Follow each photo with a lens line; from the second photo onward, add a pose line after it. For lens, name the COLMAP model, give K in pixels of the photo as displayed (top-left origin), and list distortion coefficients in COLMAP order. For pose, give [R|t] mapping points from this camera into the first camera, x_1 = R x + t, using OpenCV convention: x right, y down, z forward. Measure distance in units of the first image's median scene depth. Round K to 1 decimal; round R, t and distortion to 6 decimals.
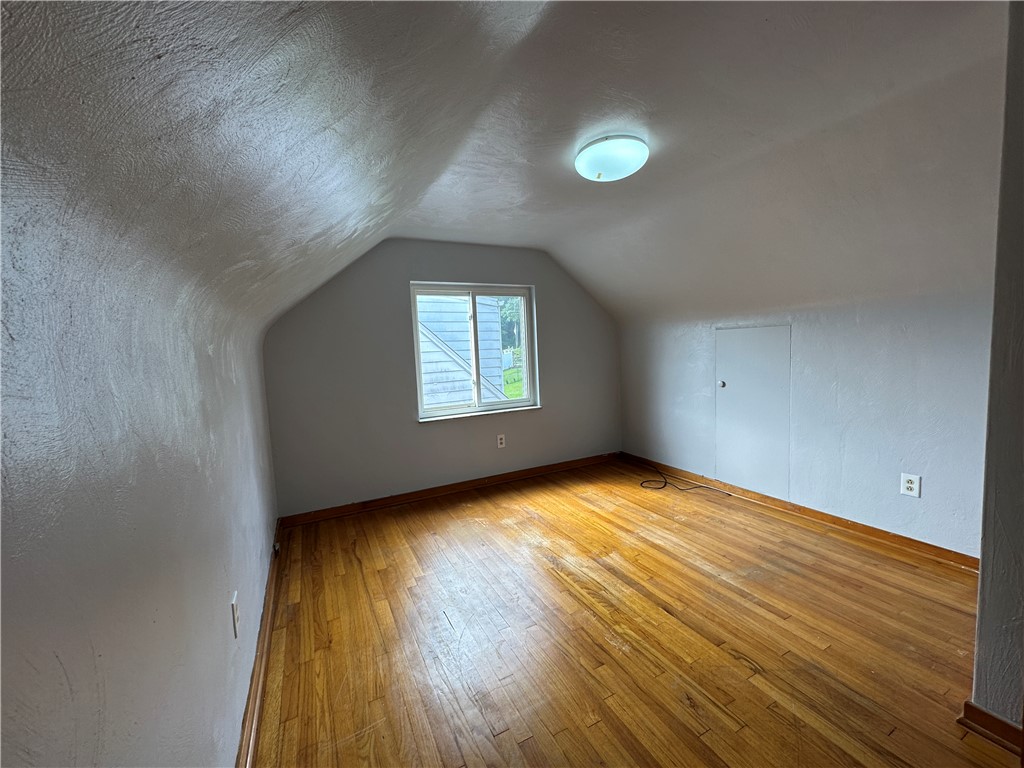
lens RADIAL K [[406.6, 0, 513.6], [0, 406.6, 383.1], [0, 0, 1]] dist [-0.008951, 0.000419]
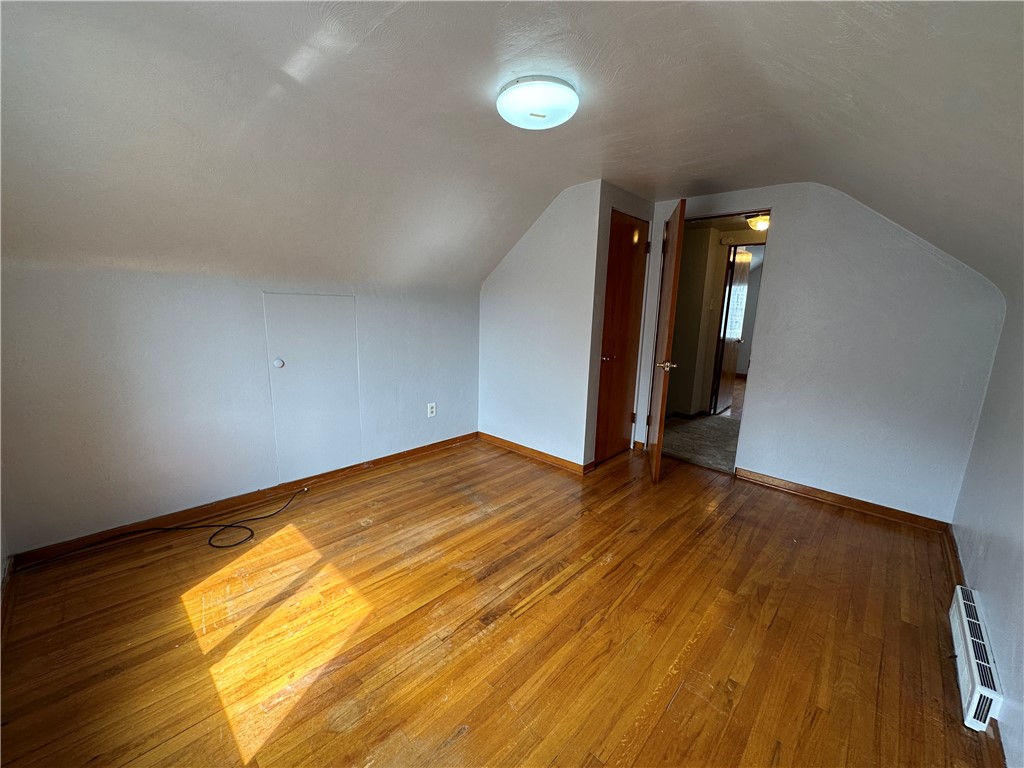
lens RADIAL K [[406.6, 0, 511.3], [0, 406.6, 382.8], [0, 0, 1]] dist [-0.008951, 0.000419]
pose [[-0.327273, -0.146306, 0.933535, -0.501821], [0.069281, 0.981567, 0.178121, -0.095335], [-0.942387, 0.122971, -0.311104, 1.078015]]
